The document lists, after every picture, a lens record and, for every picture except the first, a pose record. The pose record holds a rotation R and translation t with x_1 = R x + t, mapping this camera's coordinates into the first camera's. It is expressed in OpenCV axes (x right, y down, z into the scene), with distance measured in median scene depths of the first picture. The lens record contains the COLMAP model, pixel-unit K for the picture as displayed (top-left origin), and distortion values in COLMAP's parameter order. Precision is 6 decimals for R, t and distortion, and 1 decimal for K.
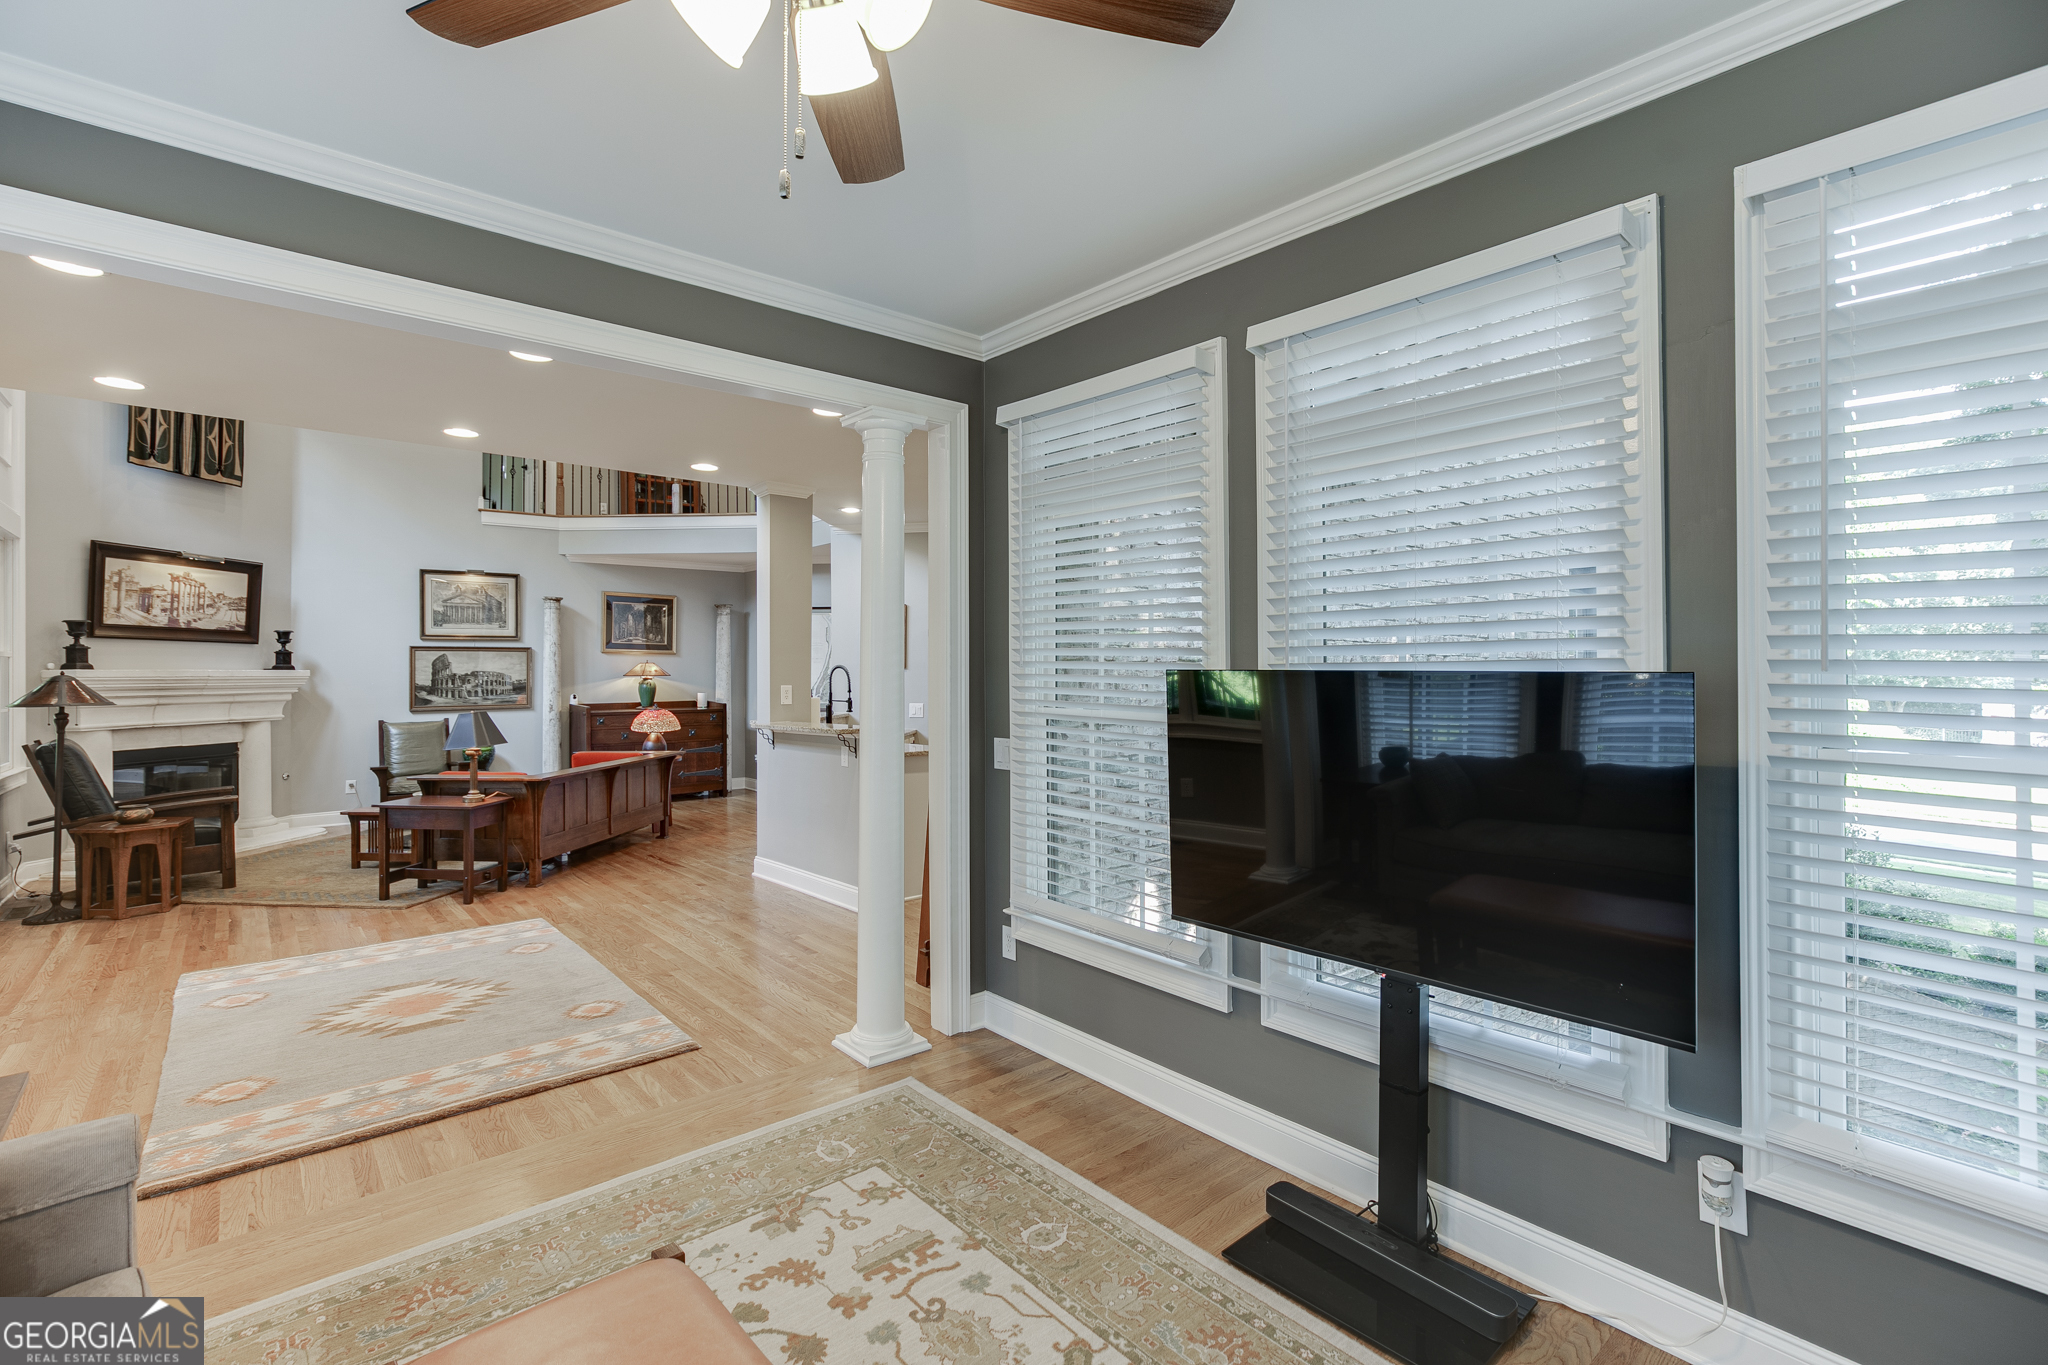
lens RADIAL K [[920.6, 0, 1020.6], [0, 920.6, 668.6], [0, 0, 1]] dist [-0.006921, 0.000224]
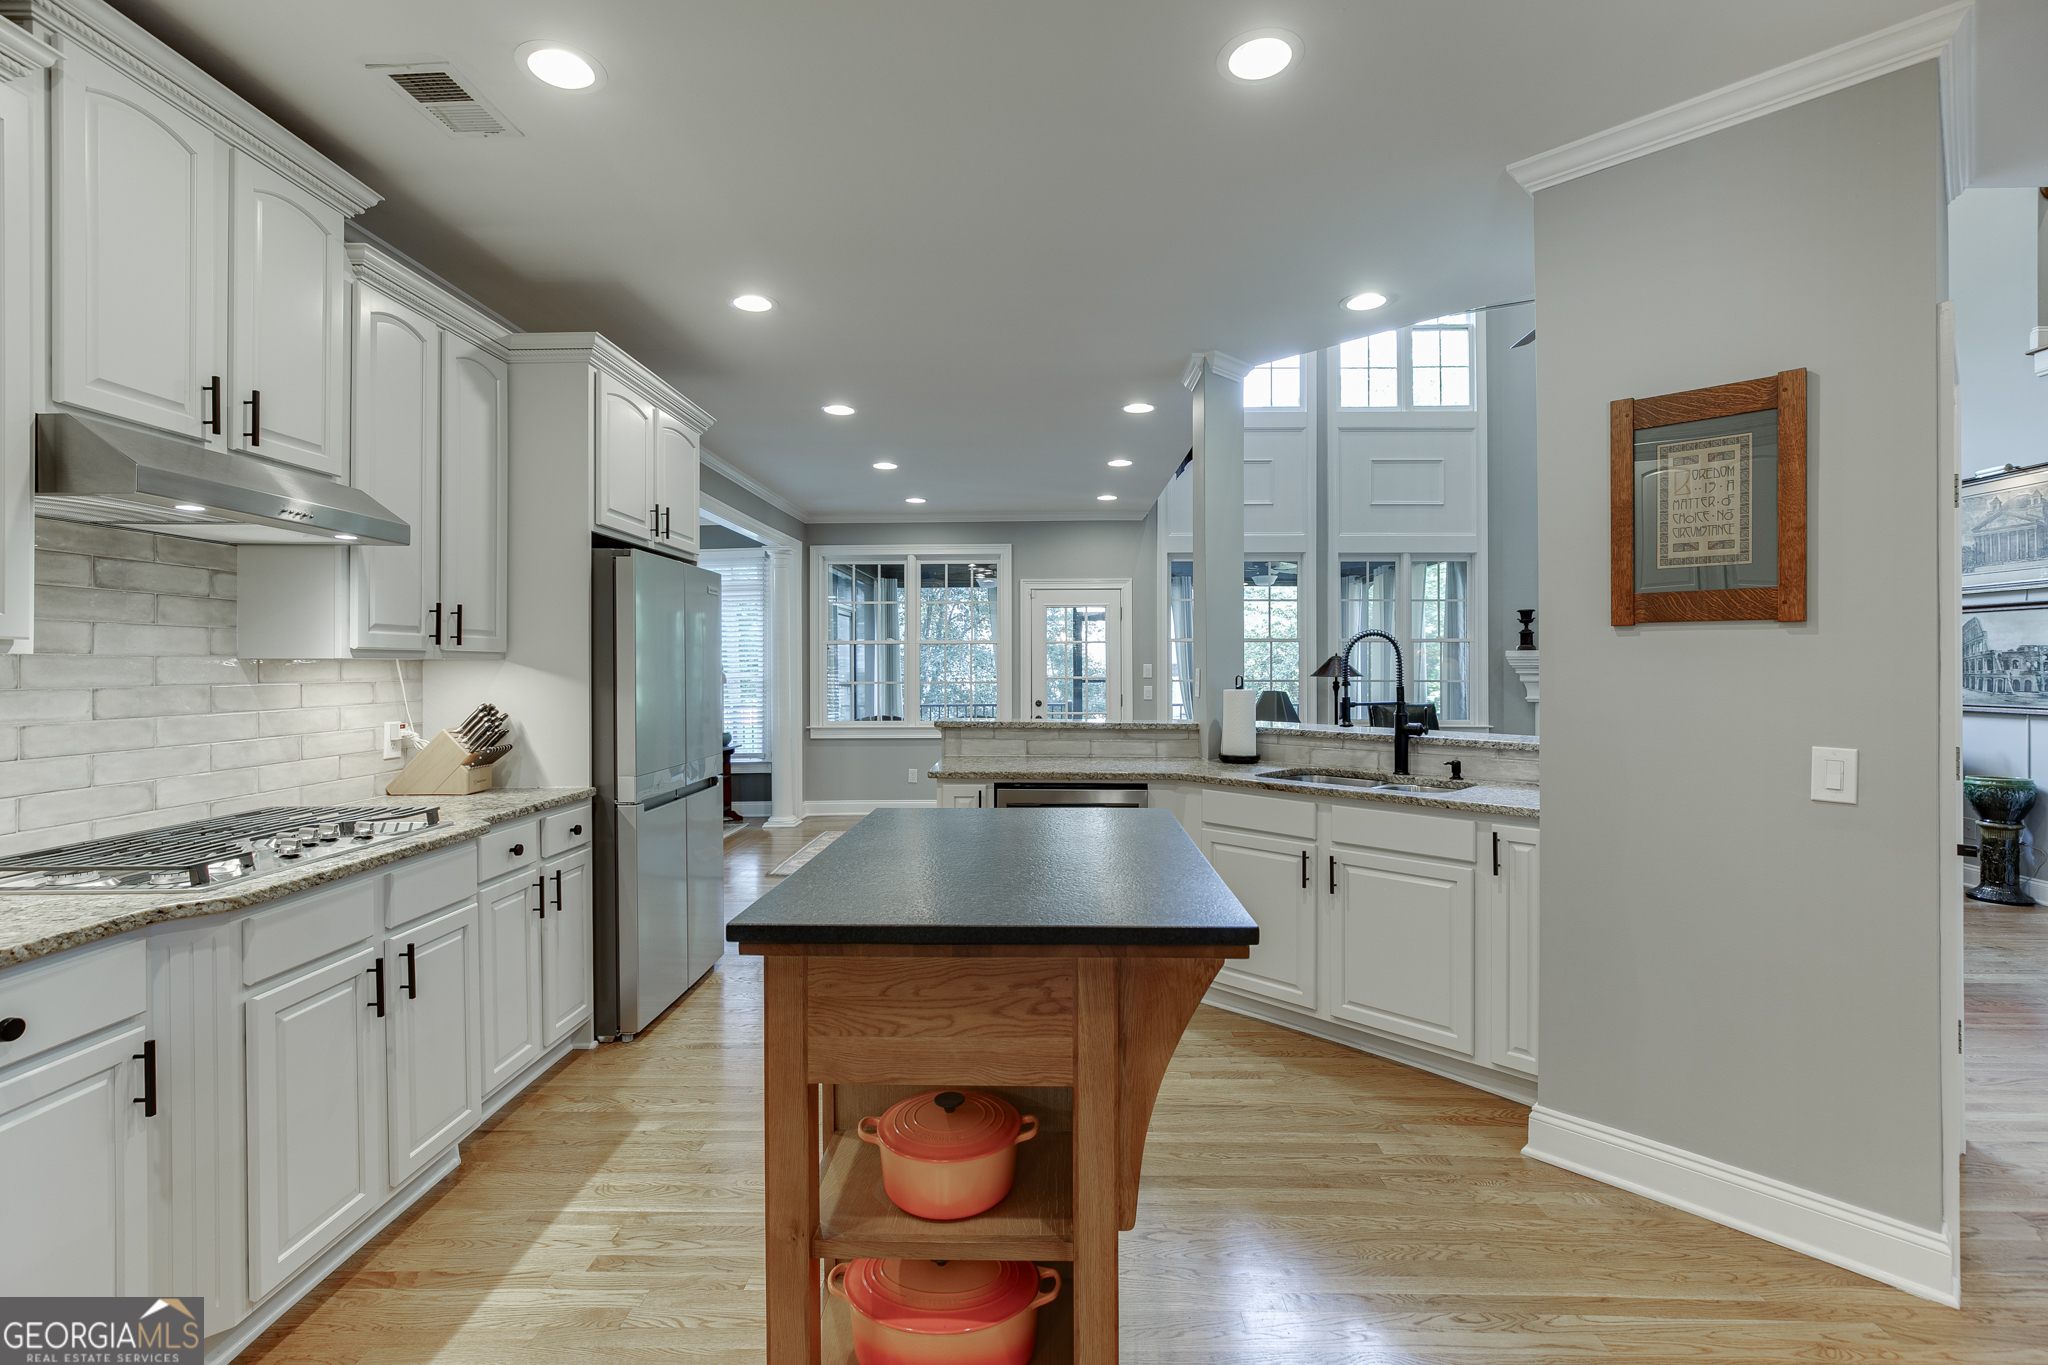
lens RADIAL K [[928.7, 0, 1028.4], [0, 928.7, 667.0], [0, 0, 1]] dist [-0.003213, 0.000302]
pose [[-0.664825, 0.004850, -0.746983, 0.257235], [0.009103, 0.999957, -0.001609, 0.012452], [0.746943, -0.007870, -0.664841, 1.055088]]
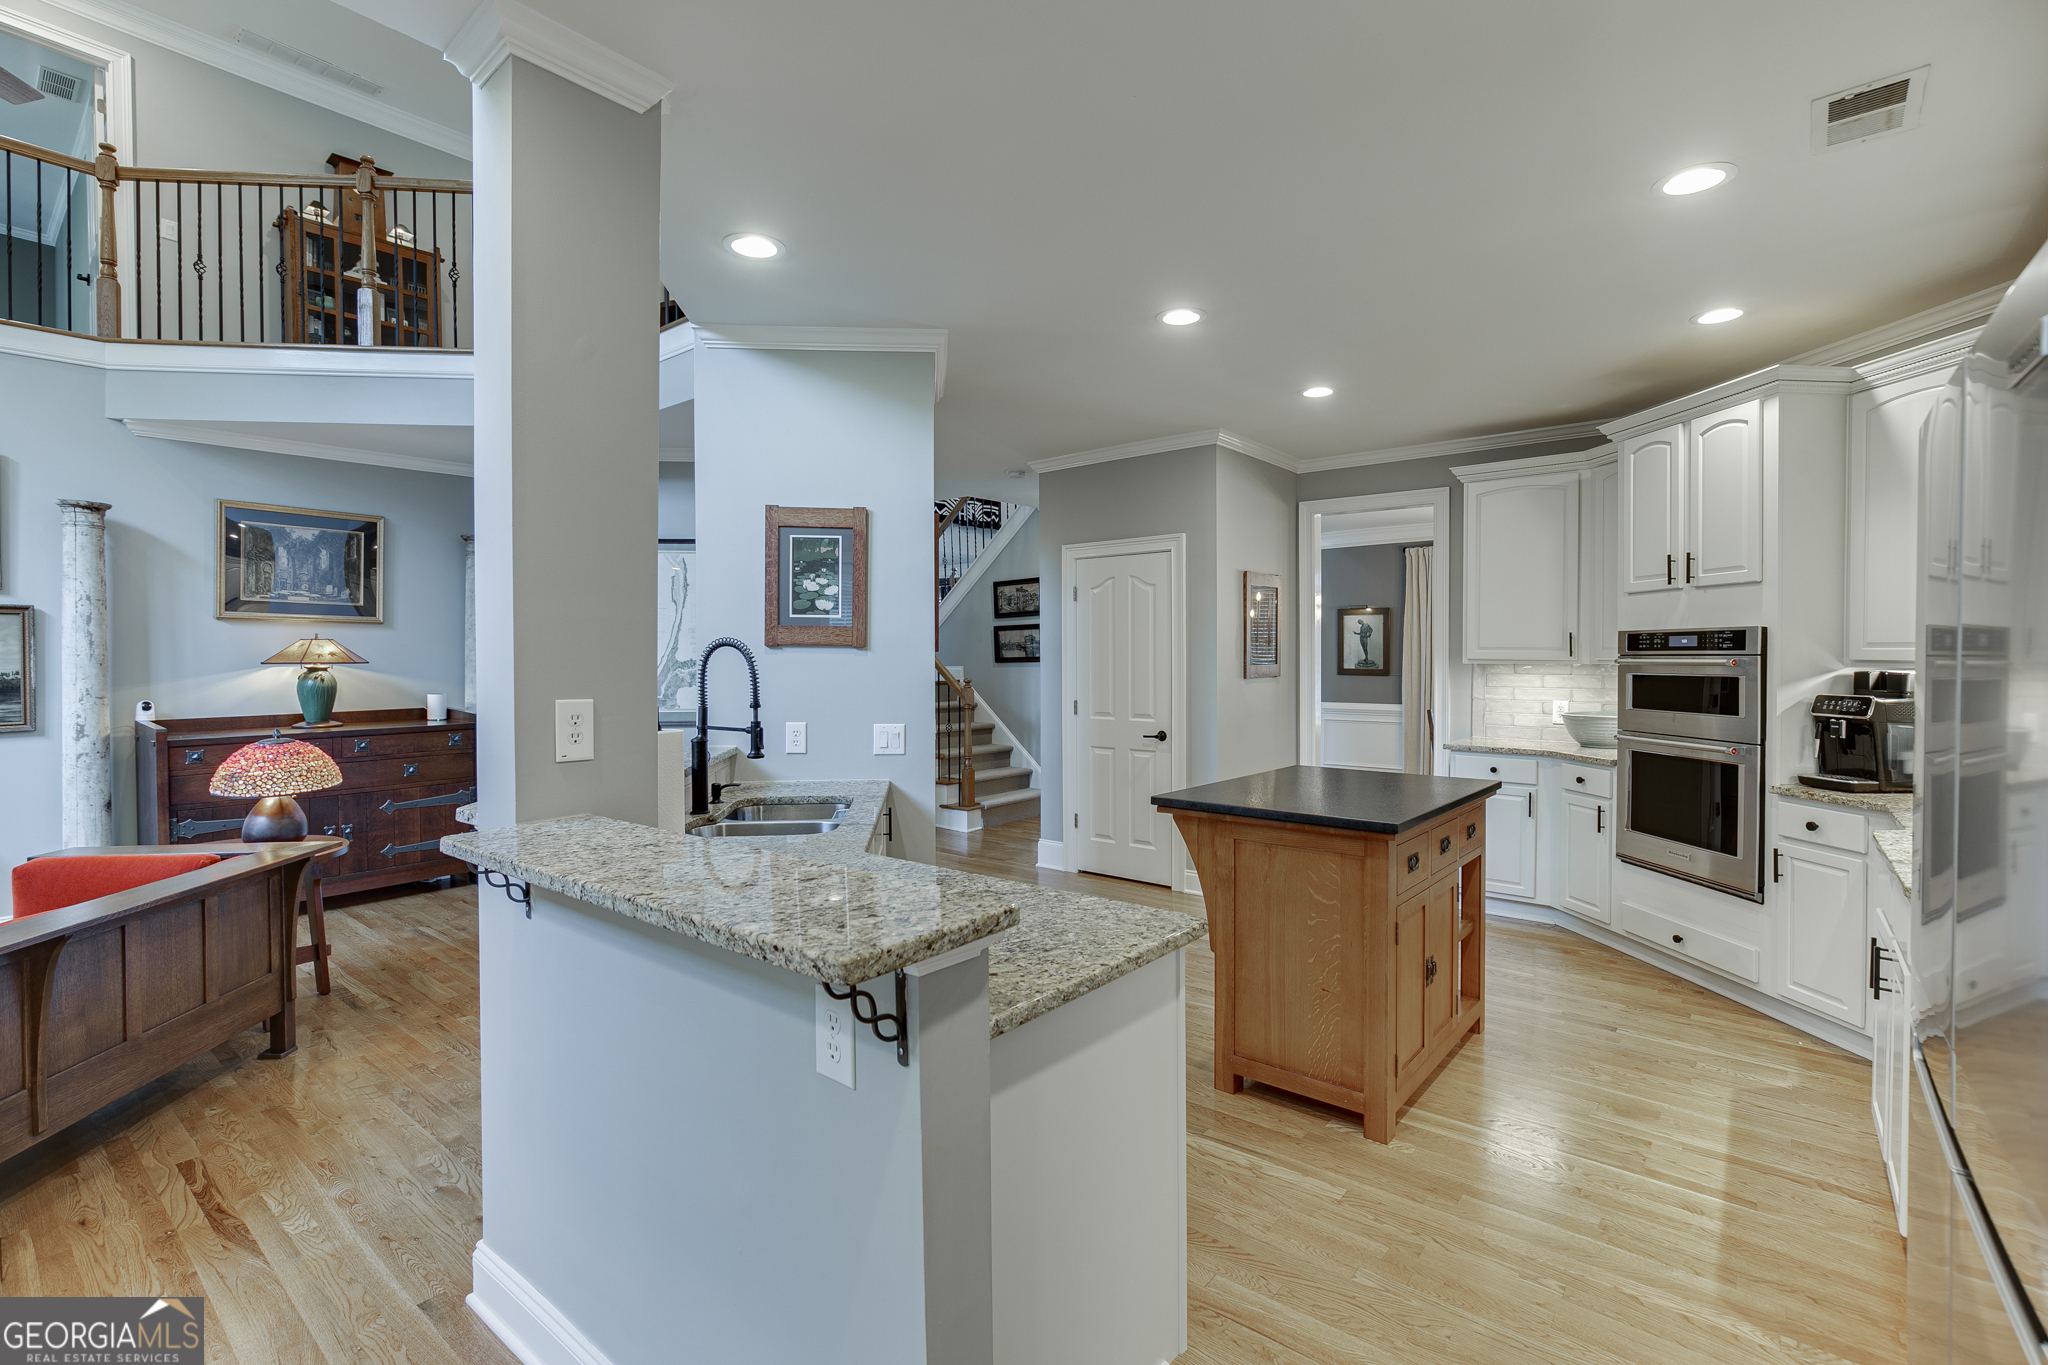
lens RADIAL K [[920.6, 0, 1020.6], [0, 920.6, 668.6], [0, 0, 1]] dist [-0.006921, 0.000224]
pose [[0.985690, -0.001986, 0.168559, -0.123540], [-0.000752, 0.999869, 0.016178, 0.002279], [-0.168569, -0.016073, 0.985559, 0.522294]]
